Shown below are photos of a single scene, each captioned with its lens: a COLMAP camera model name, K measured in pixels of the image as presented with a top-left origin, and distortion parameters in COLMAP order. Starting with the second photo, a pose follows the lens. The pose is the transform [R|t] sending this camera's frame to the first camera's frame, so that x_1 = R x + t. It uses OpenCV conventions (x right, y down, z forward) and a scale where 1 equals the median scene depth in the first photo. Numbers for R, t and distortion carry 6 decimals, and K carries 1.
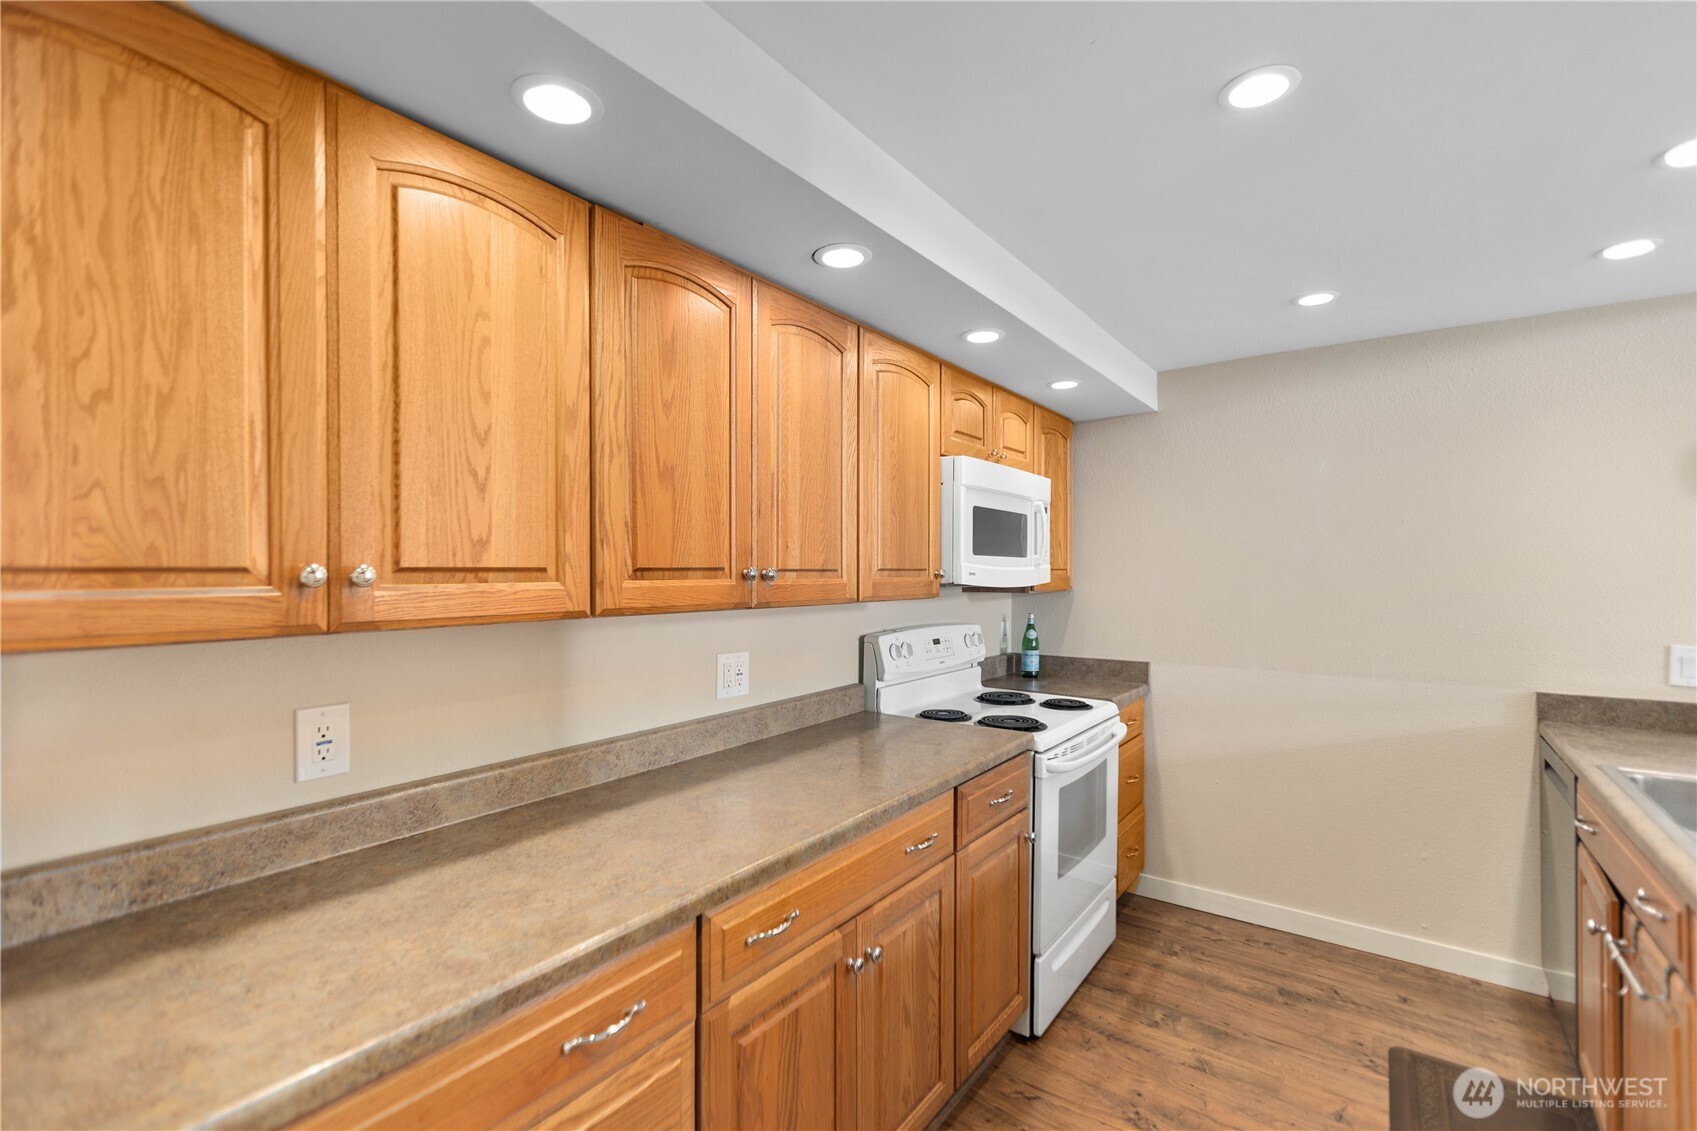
lens RADIAL K [[756.4, 0, 853.1], [0, 756.4, 571.6], [0, 0, 1]] dist [0.006817, -0.002115]
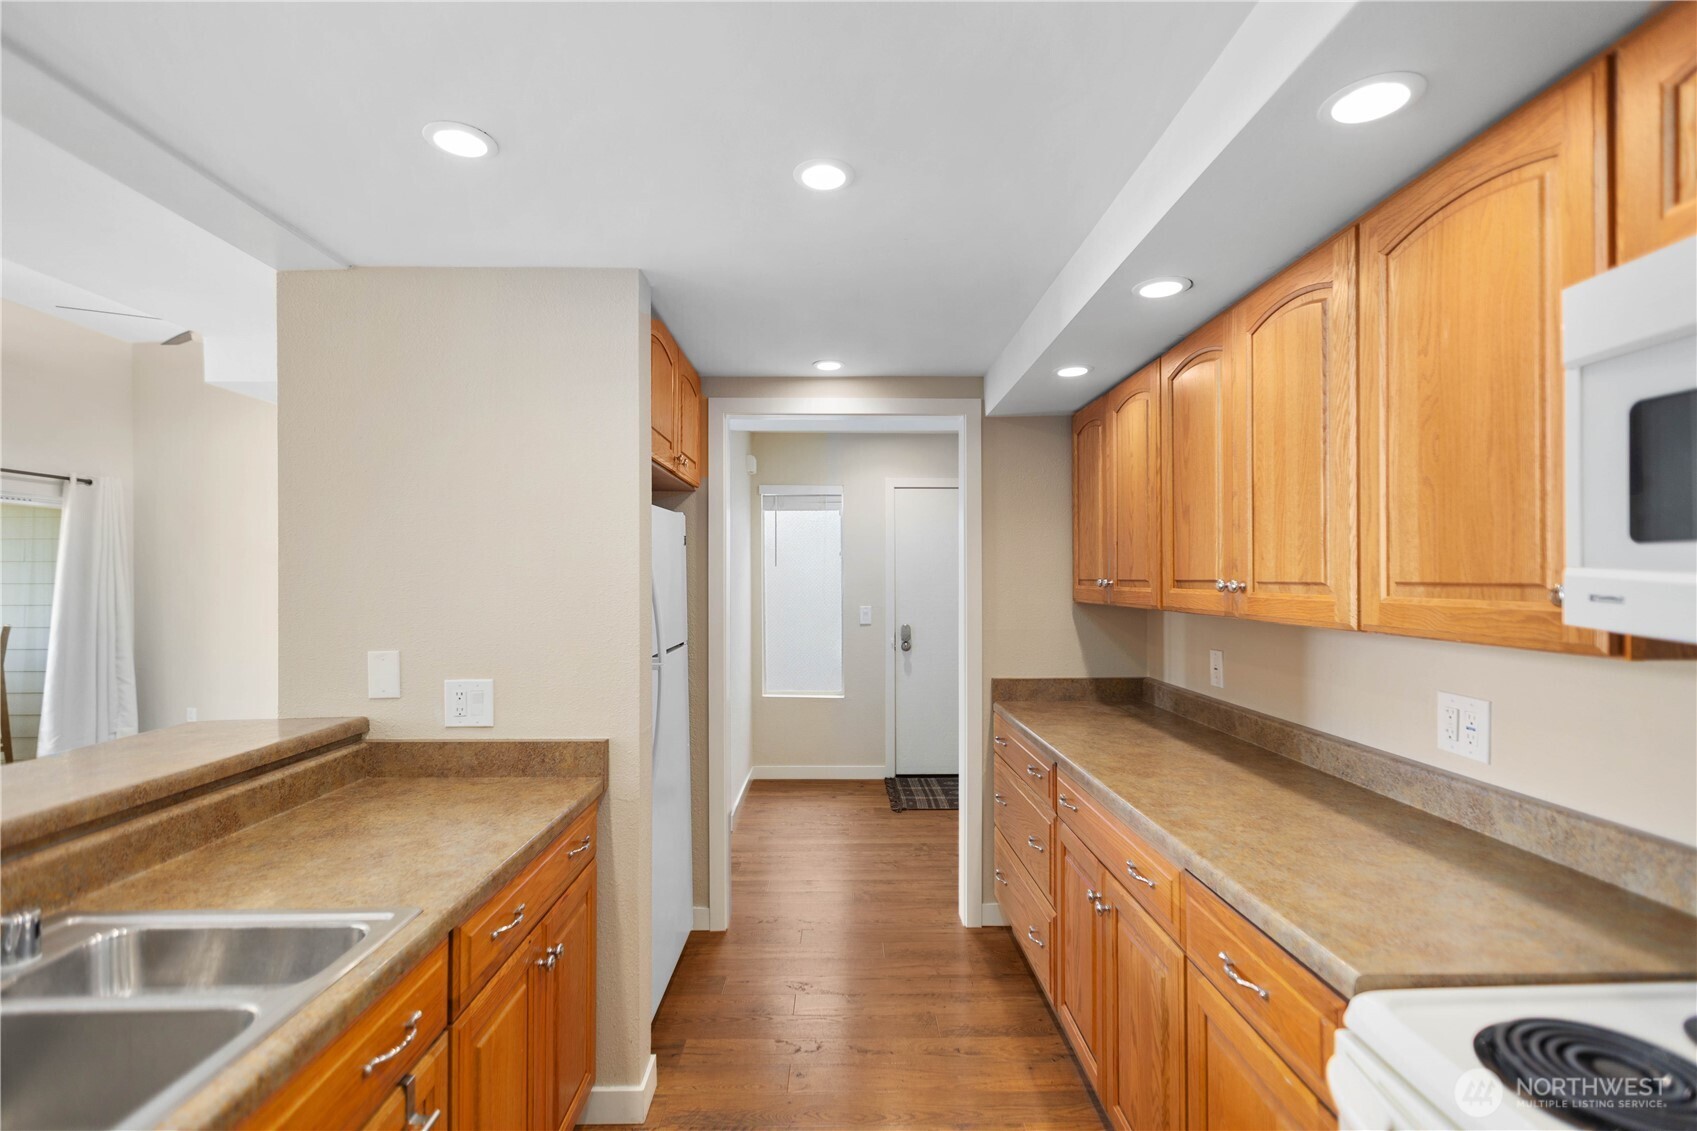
lens RADIAL K [[756.4, 0, 846.9], [0, 756.4, 571.9], [0, 0, 1]] dist [0.006817, -0.002115]
pose [[-0.802763, -0.001826, -0.596296, 0.829697], [0.001906, 0.999982, -0.005628, -0.010392], [0.596295, -0.005654, -0.802745, 1.354389]]
